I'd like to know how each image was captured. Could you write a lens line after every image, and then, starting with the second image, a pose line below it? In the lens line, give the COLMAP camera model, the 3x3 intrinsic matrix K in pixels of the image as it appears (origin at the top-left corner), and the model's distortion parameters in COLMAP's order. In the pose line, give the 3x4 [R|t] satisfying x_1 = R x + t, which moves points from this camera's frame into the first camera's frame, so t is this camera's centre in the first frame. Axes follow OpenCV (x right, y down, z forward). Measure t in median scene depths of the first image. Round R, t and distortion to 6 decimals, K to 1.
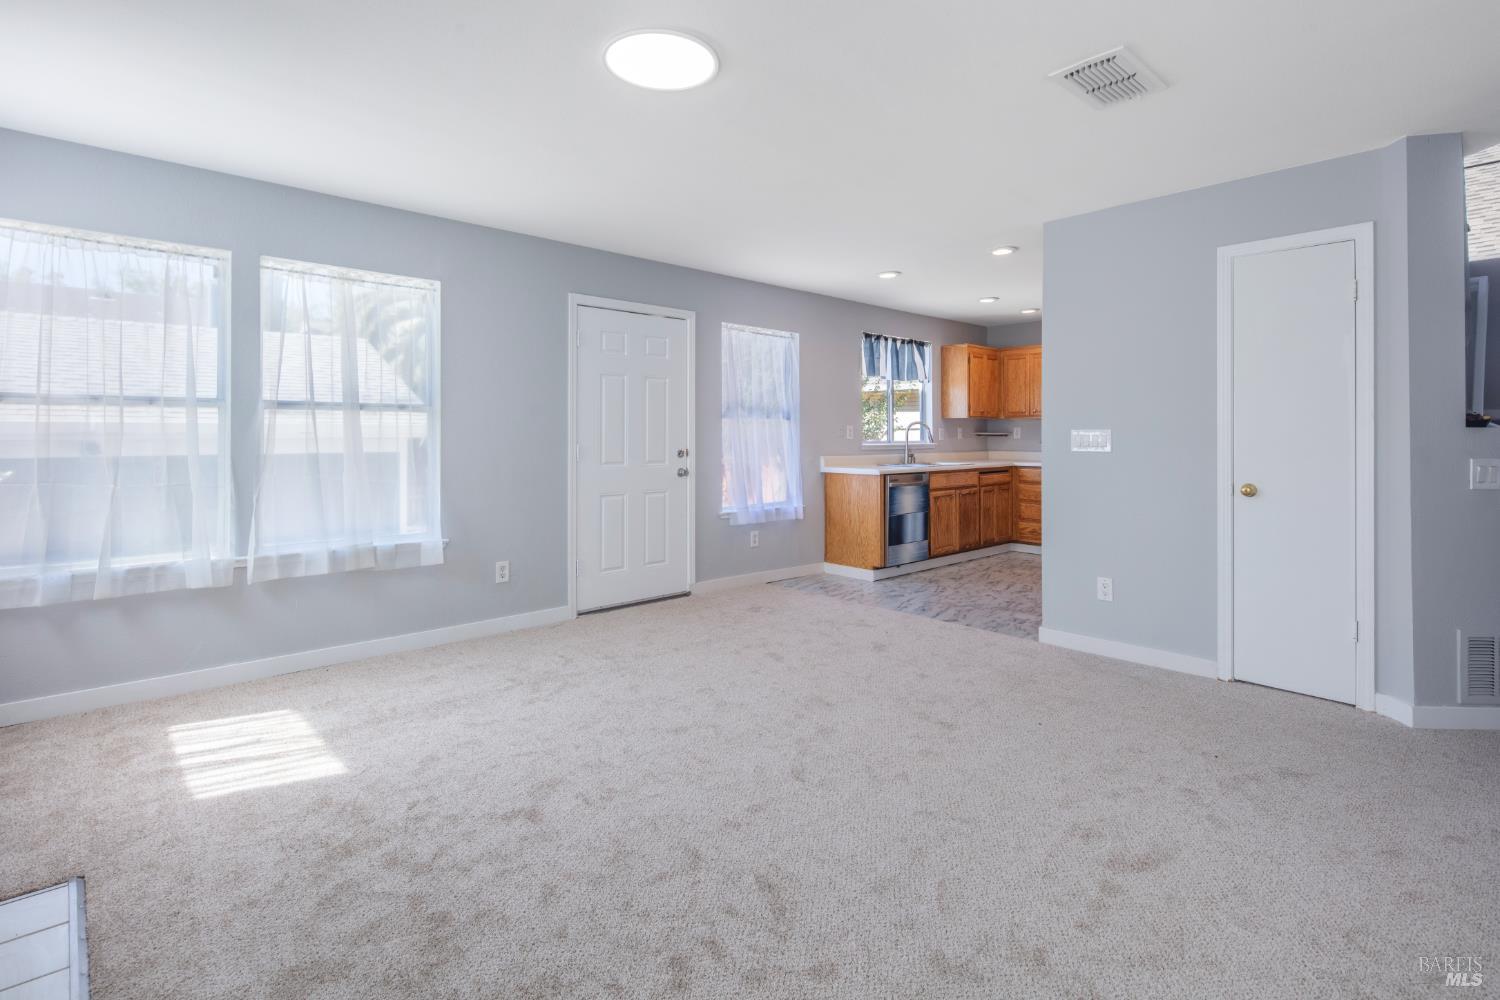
lens RADIAL K [[731.9, 0, 754.2], [0, 731.9, 423.0], [0, 0, 1]] dist [-0.001614, -0.000334]
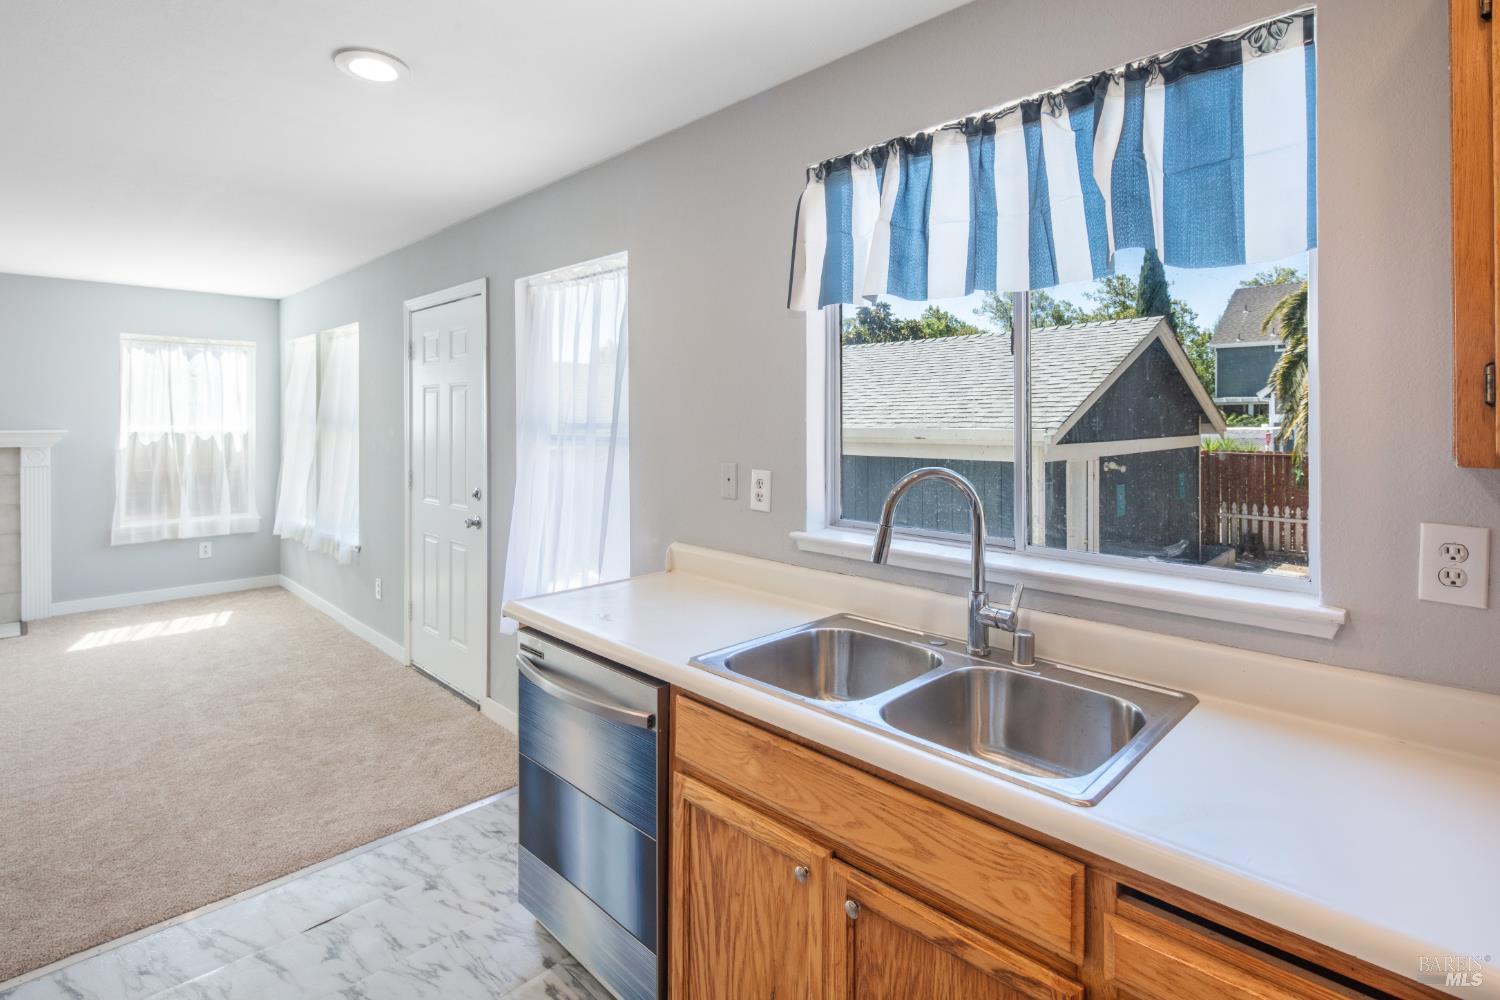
lens RADIAL K [[731.9, 0, 754.2], [0, 731.9, 423.0], [0, 0, 1]] dist [-0.001614, -0.000334]
pose [[0.027886, 0.003368, -0.999605, 0.446693], [0.012486, 0.999915, 0.003718, -0.018251], [0.999533, -0.012585, 0.027842, 0.949054]]
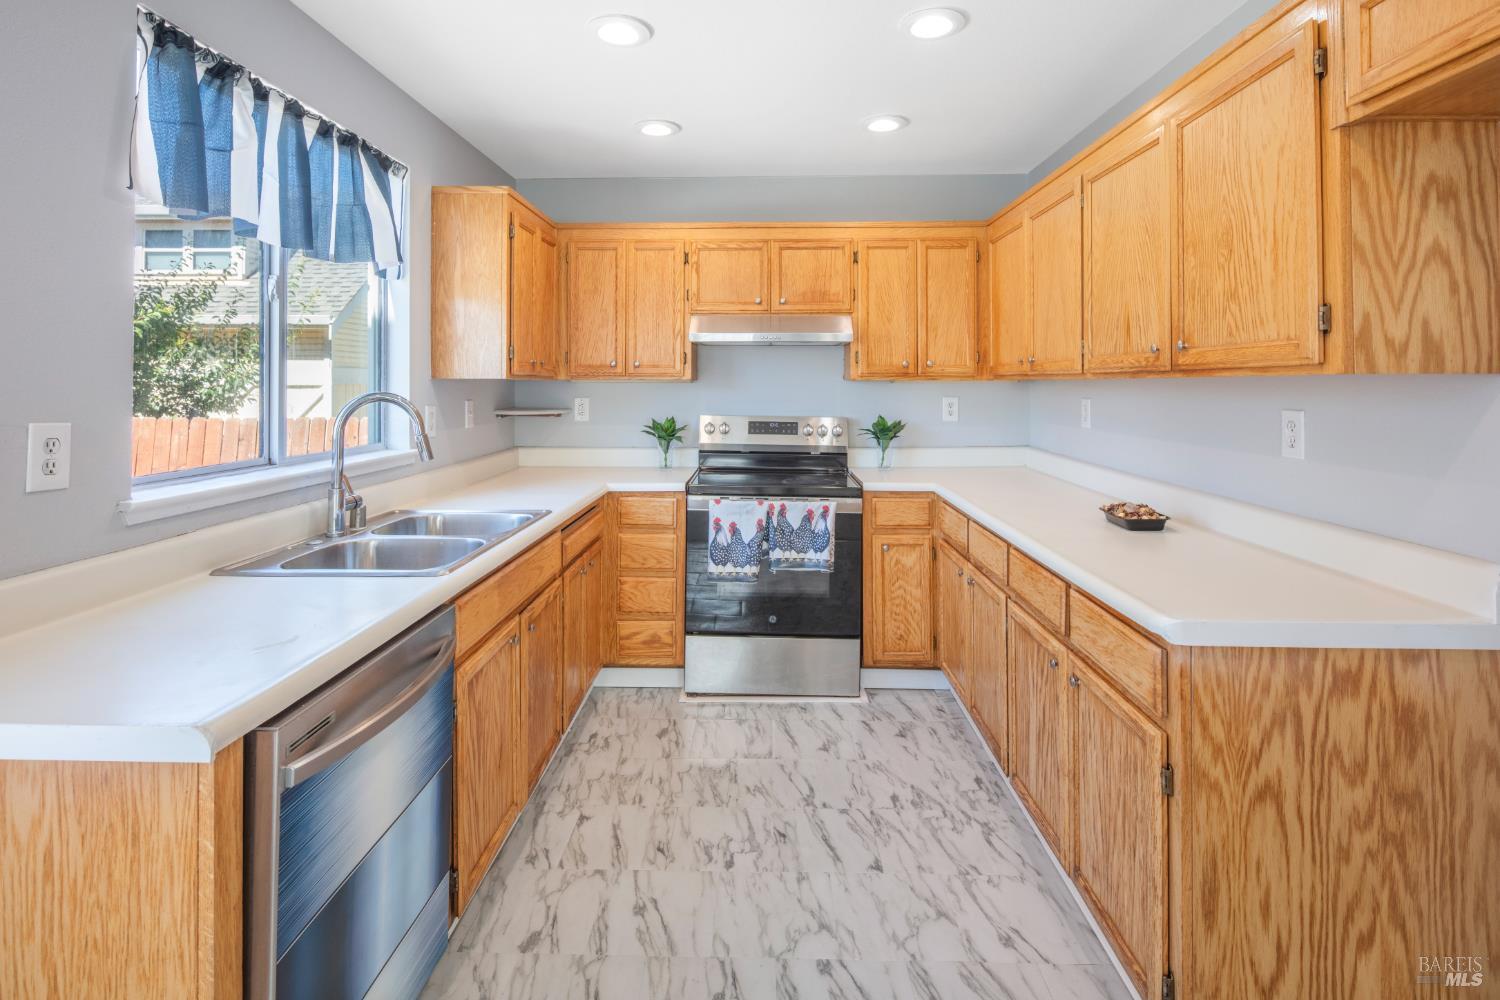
lens RADIAL K [[727.4, 0, 751.6], [0, 727.4, 372.7], [0, 0, 1]] dist [0.003016, -0.000514]
pose [[0.708221, 0.009722, 0.705924, 0.121364], [-0.009000, 0.999948, -0.004742, -0.010618], [-0.705933, -0.002995, 0.708272, 0.690008]]
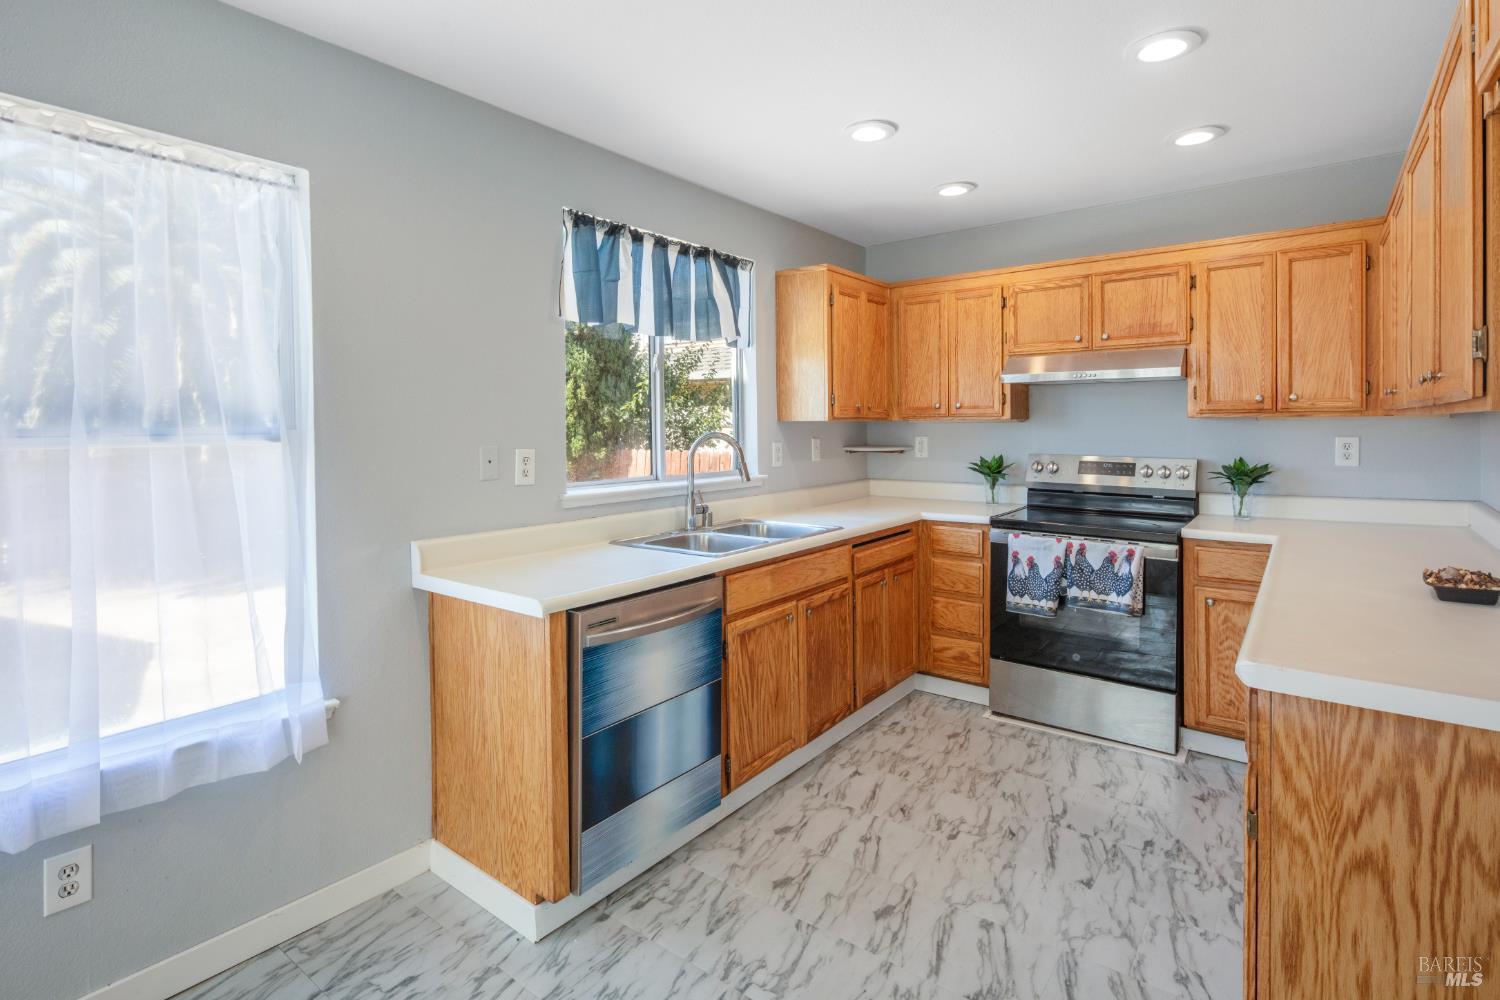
lens RADIAL K [[739.9, 0, 745.8], [0, 739.9, 433.2], [0, 0, 1]] dist [-0.000315, -0.000095]
pose [[0.988005, -0.011495, 0.153994, 0.178330], [0.007698, 0.999652, 0.025229, -0.012762], [-0.154231, -0.023741, 0.987750, 0.577980]]
